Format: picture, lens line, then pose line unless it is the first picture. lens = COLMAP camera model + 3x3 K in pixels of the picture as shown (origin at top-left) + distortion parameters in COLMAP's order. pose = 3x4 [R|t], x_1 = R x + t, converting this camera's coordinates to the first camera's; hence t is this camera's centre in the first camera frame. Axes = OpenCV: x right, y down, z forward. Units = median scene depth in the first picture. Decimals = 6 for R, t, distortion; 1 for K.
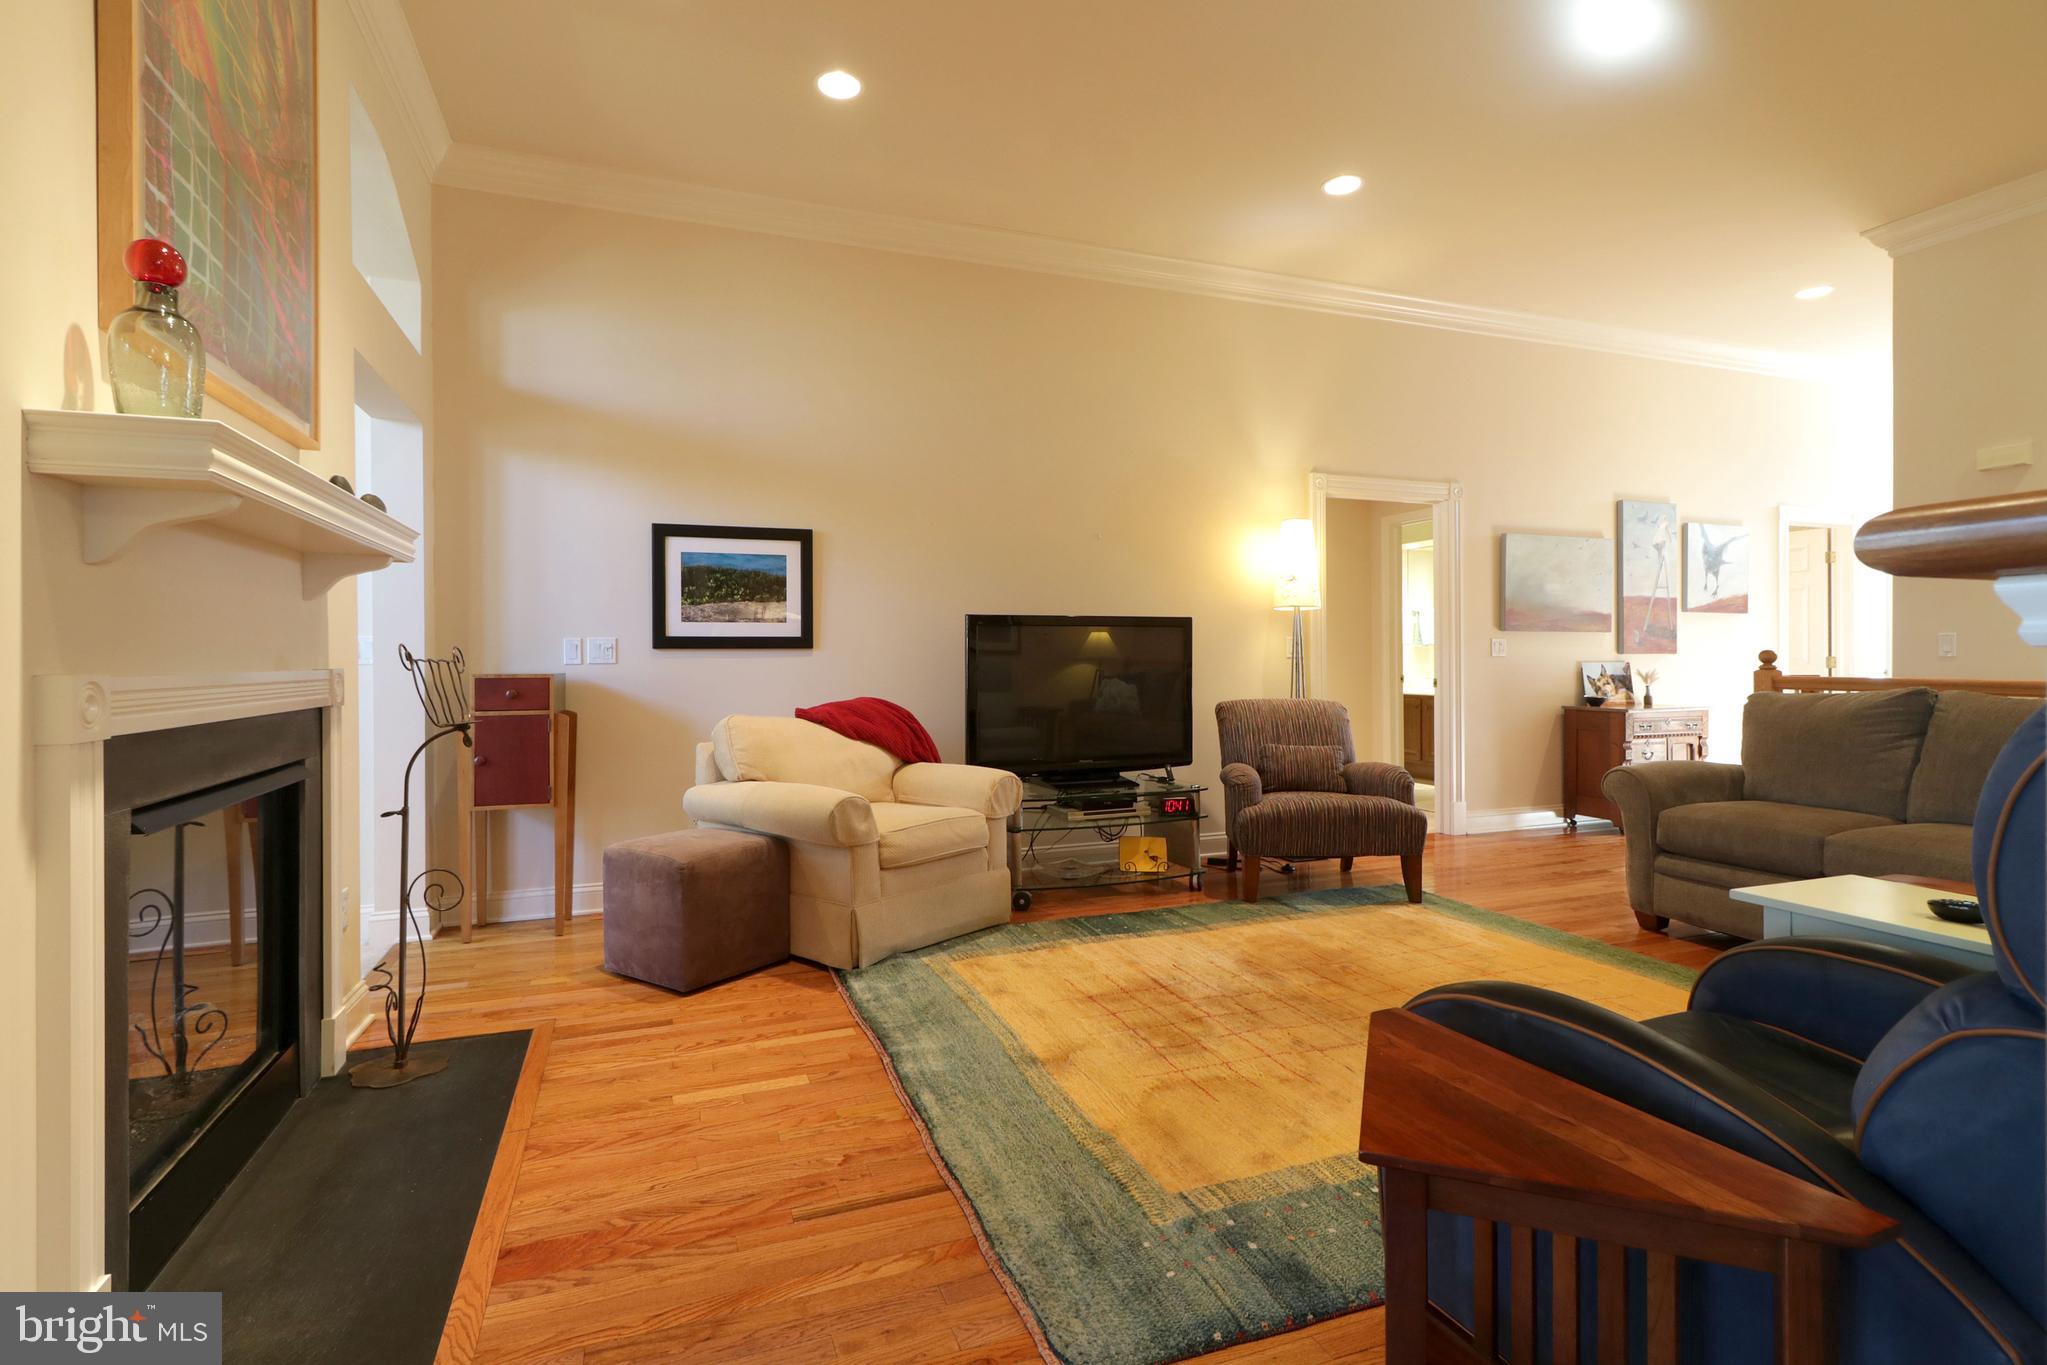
lens RADIAL K [[977.2, 0, 1032.7], [0, 977.2, 653.5], [0, 0, 1]] dist [0.004588, 0.000653]
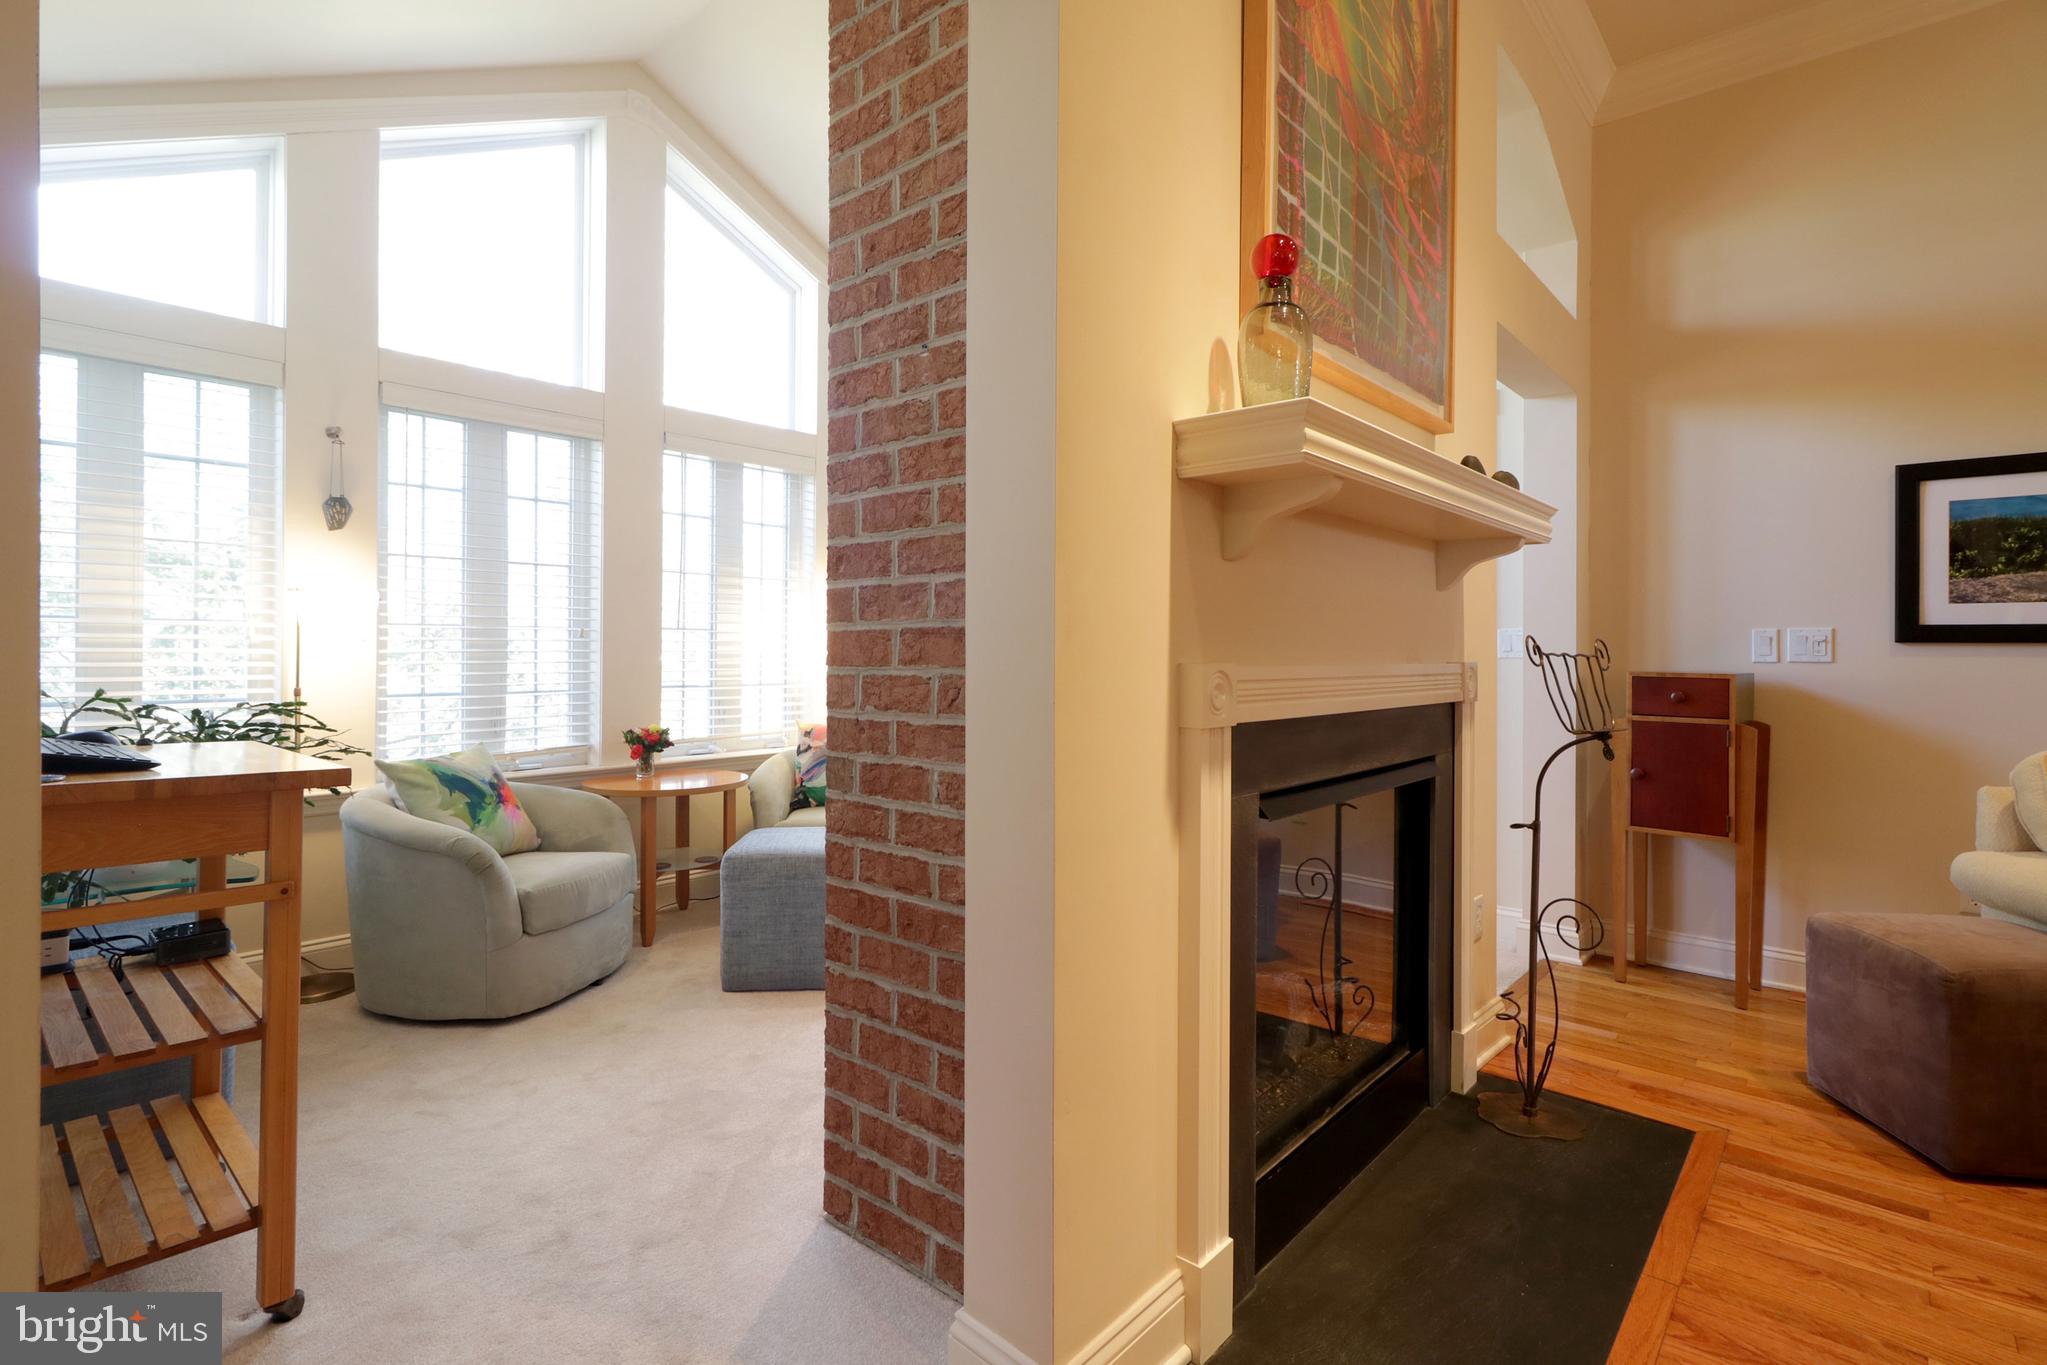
lens RADIAL K [[977.2, 0, 1004.5], [0, 977.2, 646.0], [0, 0, 1]] dist [0.004588, 0.000653]
pose [[0.445586, 0.005366, -0.895223, -0.068362], [-0.007223, 0.999971, 0.002399, 0.000883], [0.895210, 0.005397, 0.445612, 0.182169]]
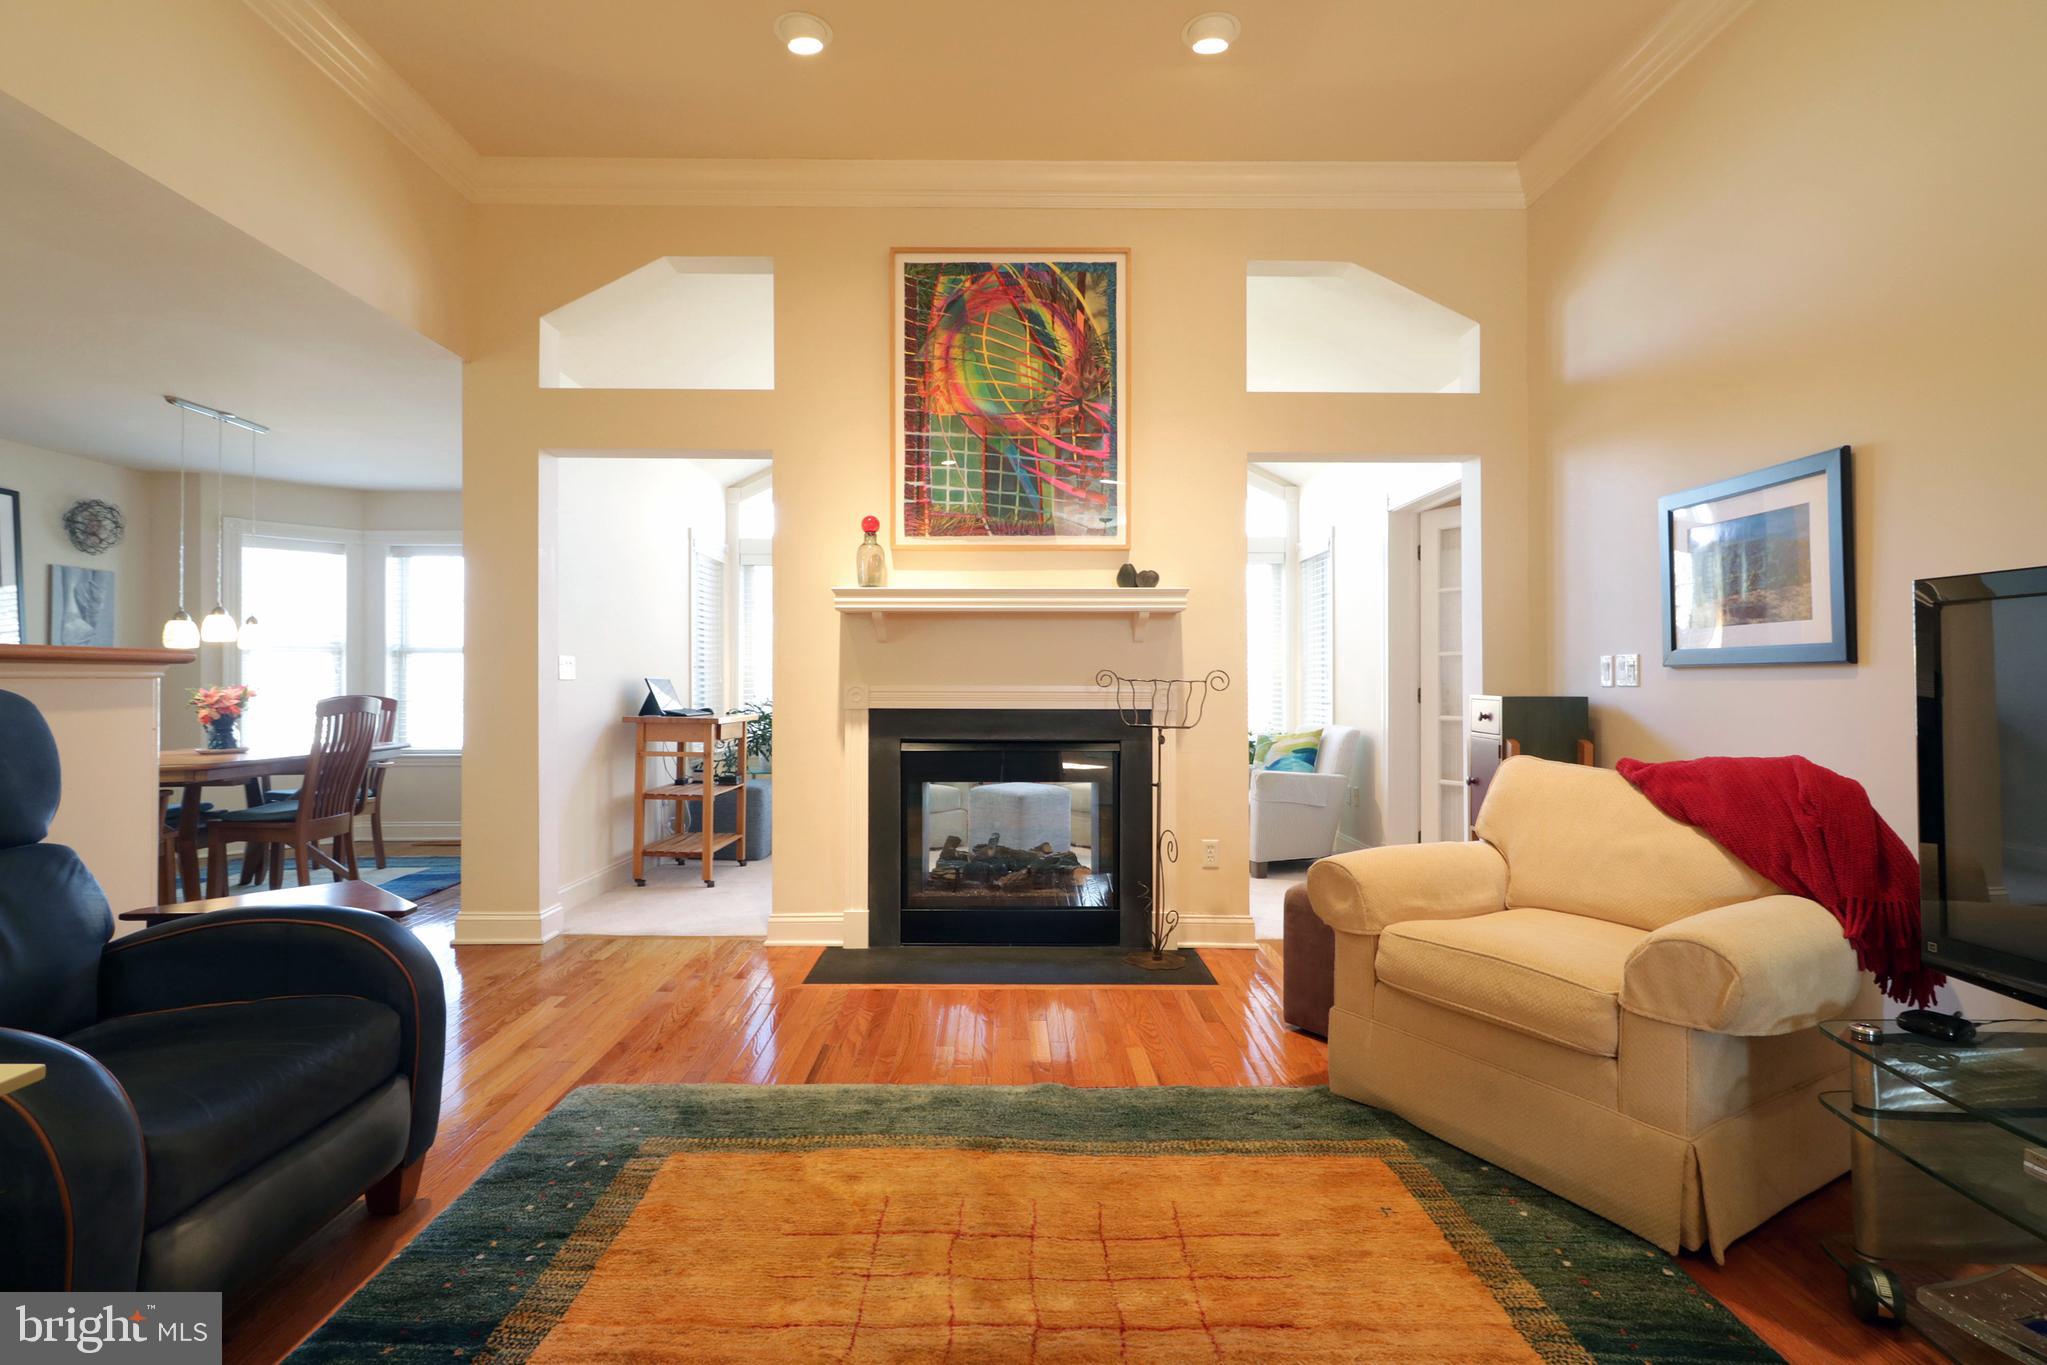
lens RADIAL K [[977.2, 0, 1014.9], [0, 977.2, 678.4], [0, 0, 1]] dist [0.004588, 0.000653]
pose [[-0.364859, 0.000696, -0.931063, 0.795192], [0.001867, 0.999998, 0.000016, 0.003695], [0.931061, -0.001732, -0.364859, 1.349573]]
